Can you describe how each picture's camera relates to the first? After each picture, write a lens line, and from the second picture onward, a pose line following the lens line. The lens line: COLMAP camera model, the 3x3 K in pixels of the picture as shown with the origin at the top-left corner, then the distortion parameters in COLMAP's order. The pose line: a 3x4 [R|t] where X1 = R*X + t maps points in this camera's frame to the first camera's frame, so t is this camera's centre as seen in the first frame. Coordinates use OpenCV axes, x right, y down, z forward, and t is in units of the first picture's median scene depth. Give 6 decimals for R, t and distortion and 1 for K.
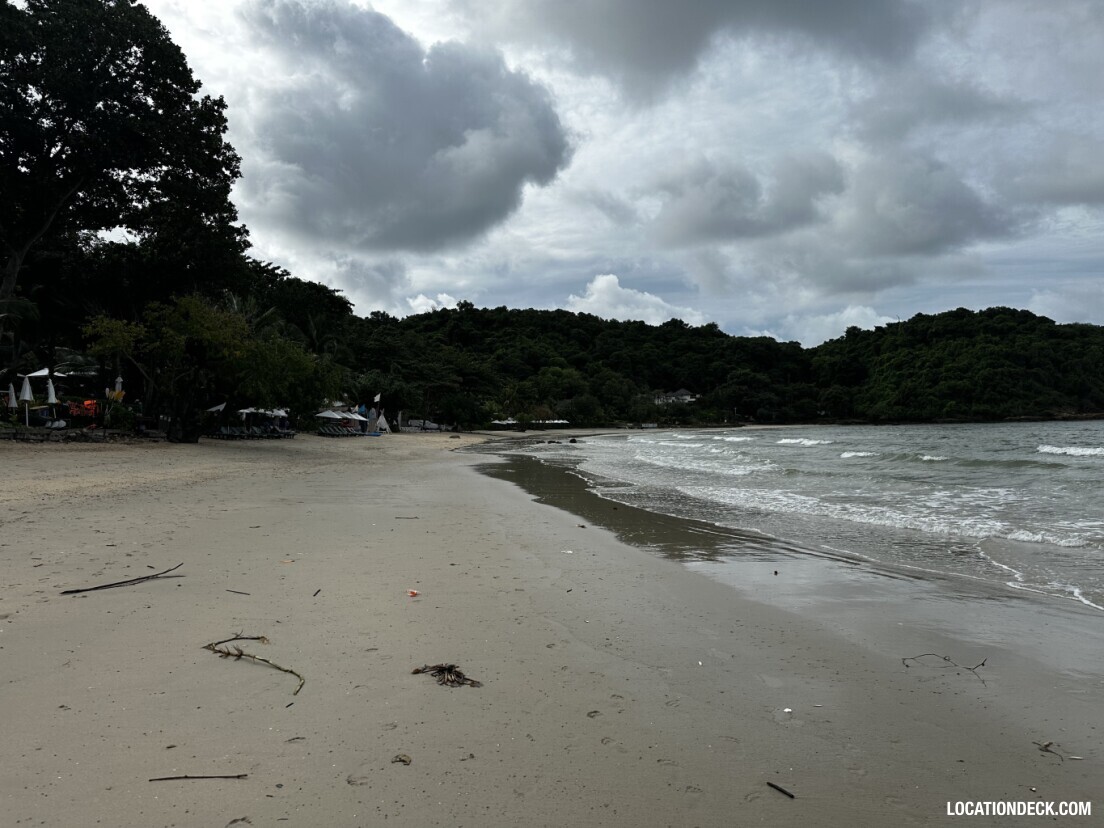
lens RADIAL K [[774.7, 0, 552.5], [0, 774.7, 416.2], [0, 0, 1]] dist [0.043459, -0.052673]
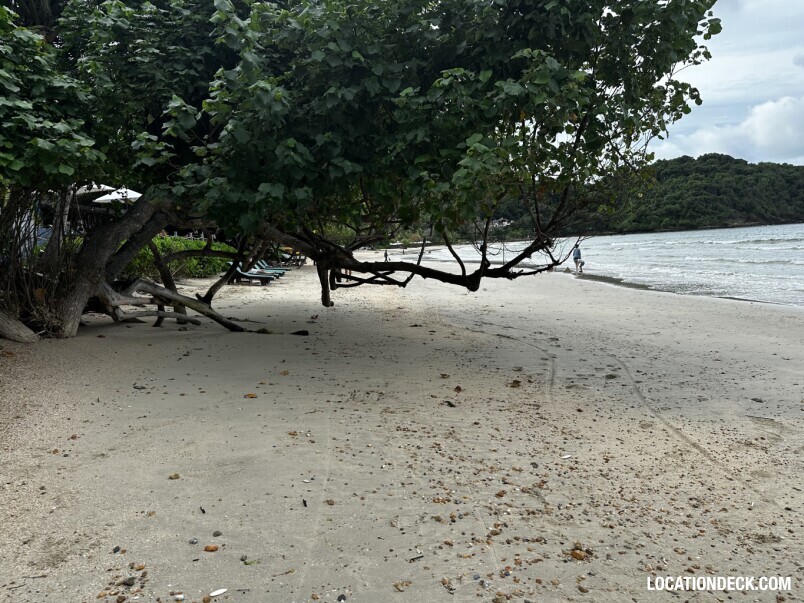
lens RADIAL K [[564.2, 0, 401.6], [0, 564.2, 305.0], [0, 0, 1]] dist [0.043459, -0.052673]
pose [[0.998409, -0.036162, -0.043257, 0.000196], [0.041132, 0.991903, 0.120149, -0.004710], [0.038562, -0.121737, 0.991813, -0.217470]]
